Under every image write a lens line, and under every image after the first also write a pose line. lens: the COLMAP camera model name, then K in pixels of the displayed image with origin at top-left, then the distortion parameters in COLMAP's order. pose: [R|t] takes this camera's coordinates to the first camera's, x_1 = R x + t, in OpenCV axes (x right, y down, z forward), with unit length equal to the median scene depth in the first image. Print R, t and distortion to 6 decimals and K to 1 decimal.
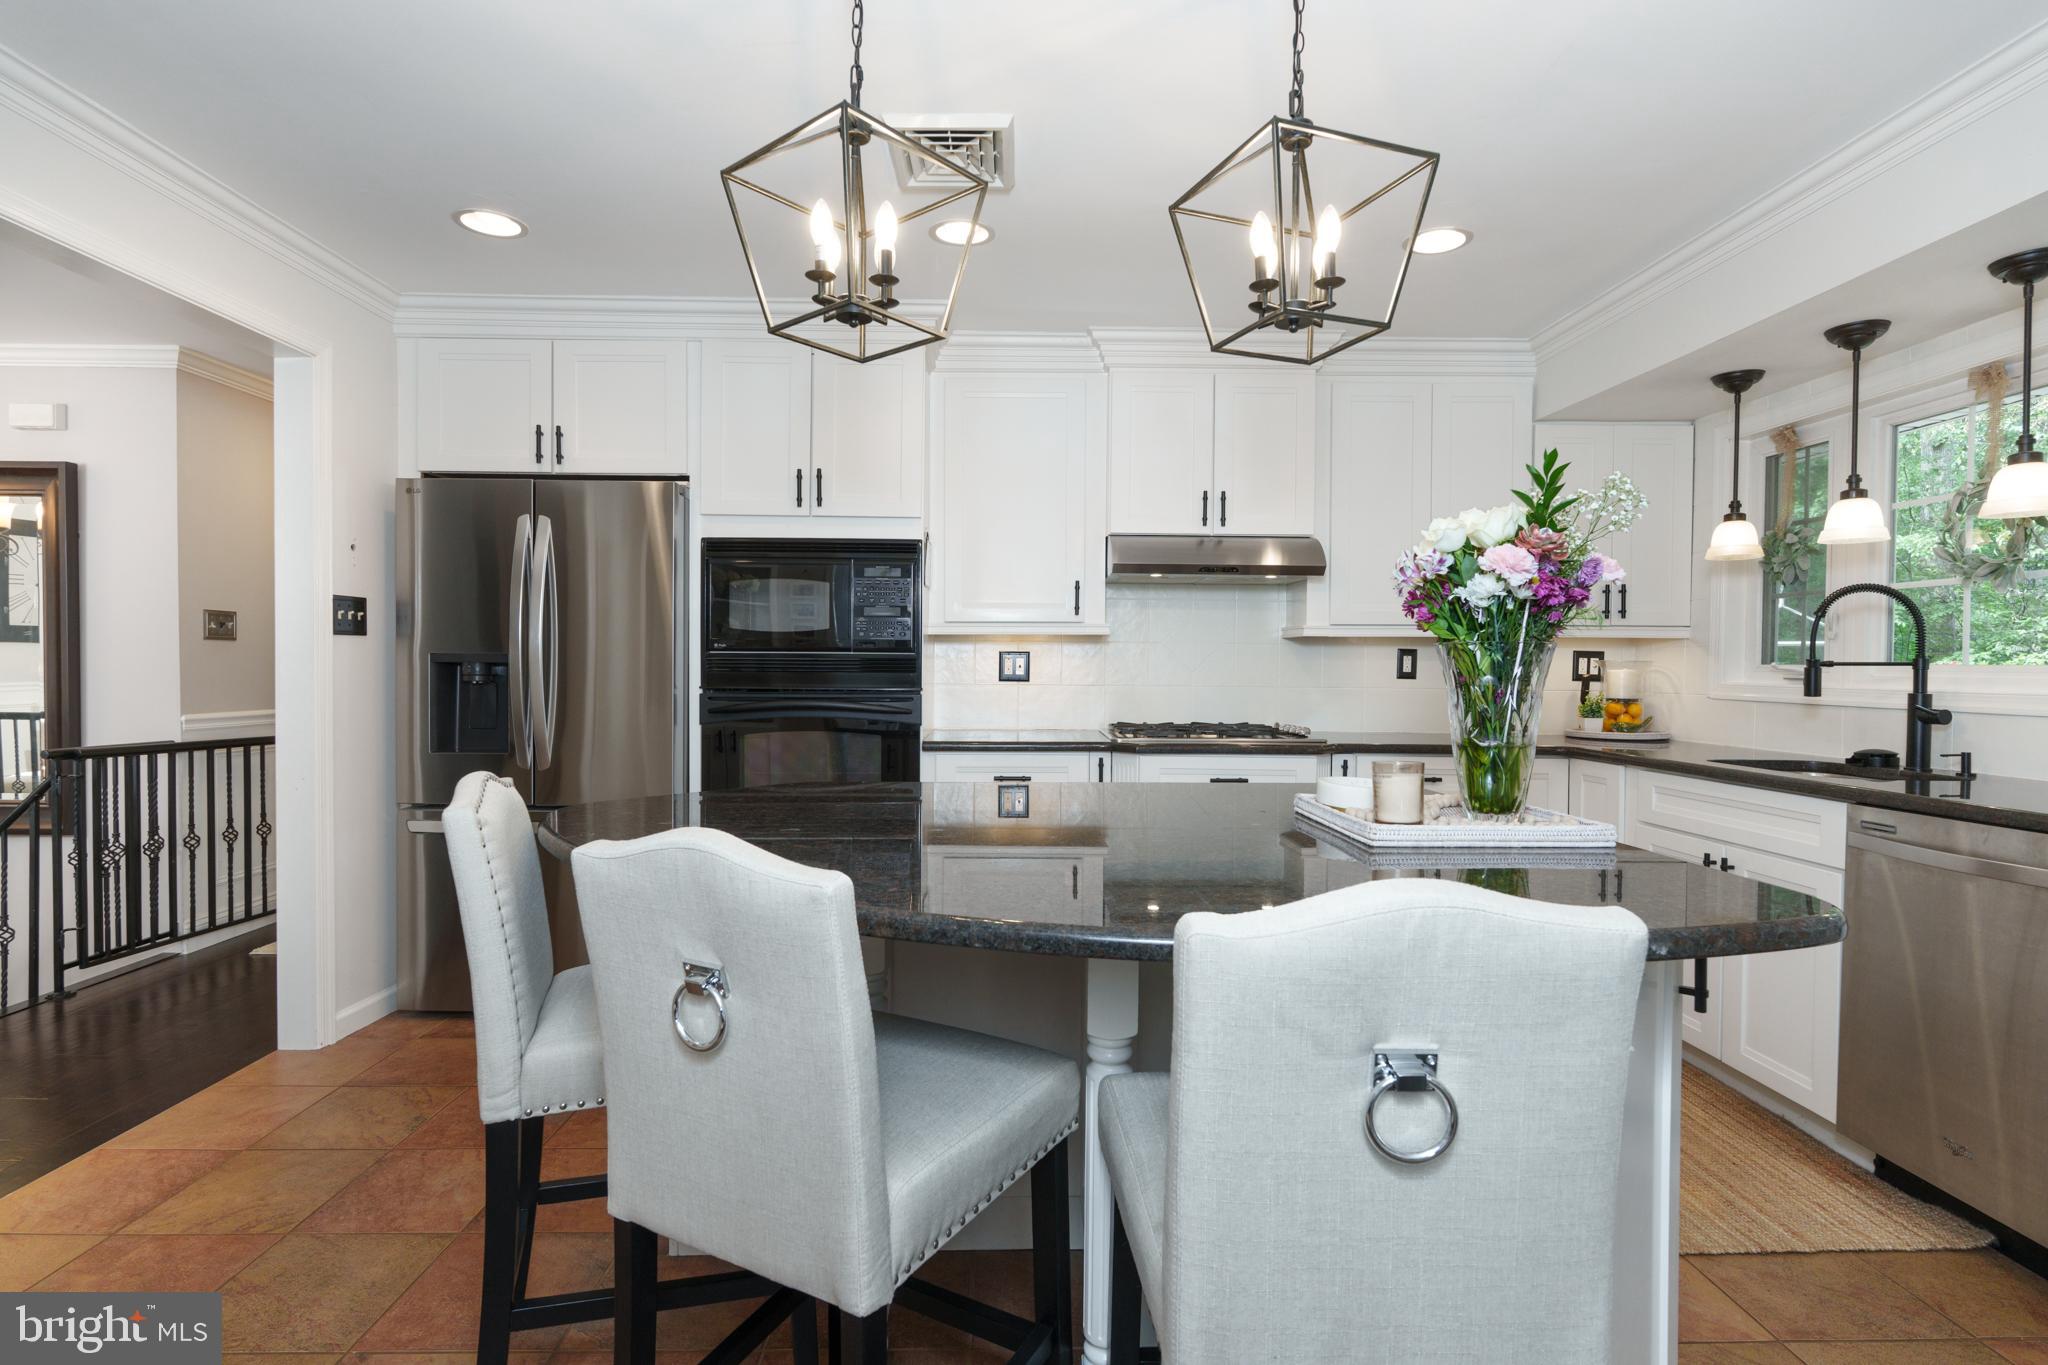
lens RADIAL K [[987.9, 0, 1024.0], [0, 987.9, 682.5], [0, 0, 1]] dist [-0.002489, -0.000050]
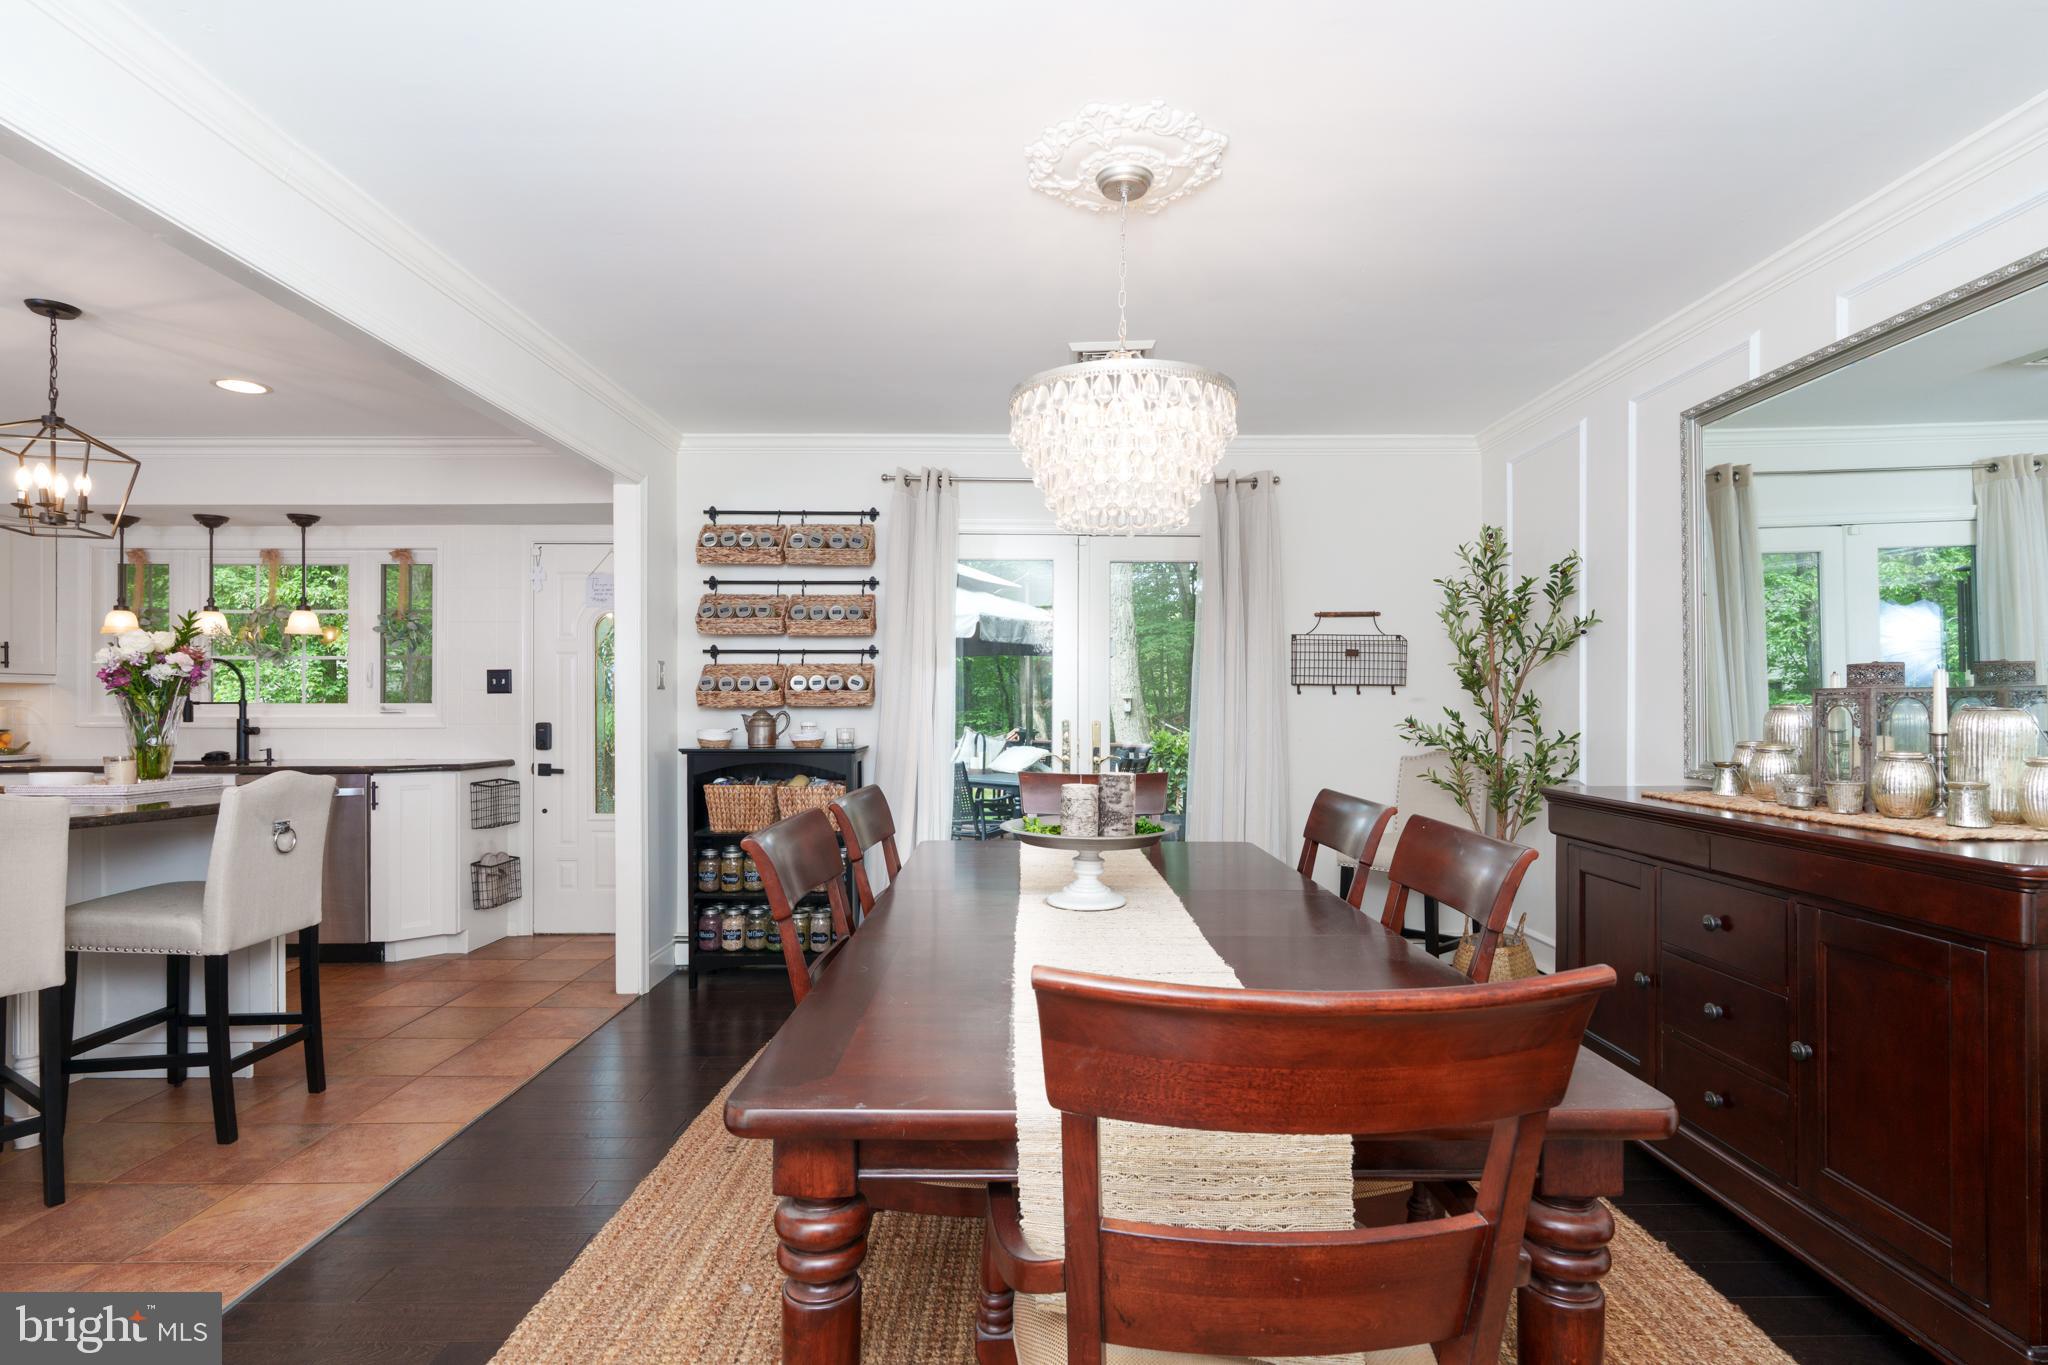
lens RADIAL K [[1012.3, 0, 1019.9], [0, 1012.3, 705.1], [0, 0, 1]] dist [-0.001400, -0.000177]
pose [[0.032332, -0.008171, 0.999444, -0.964171], [0.016065, 0.999842, 0.007655, -0.005988], [-0.999348, 0.015808, 0.032458, -0.535358]]
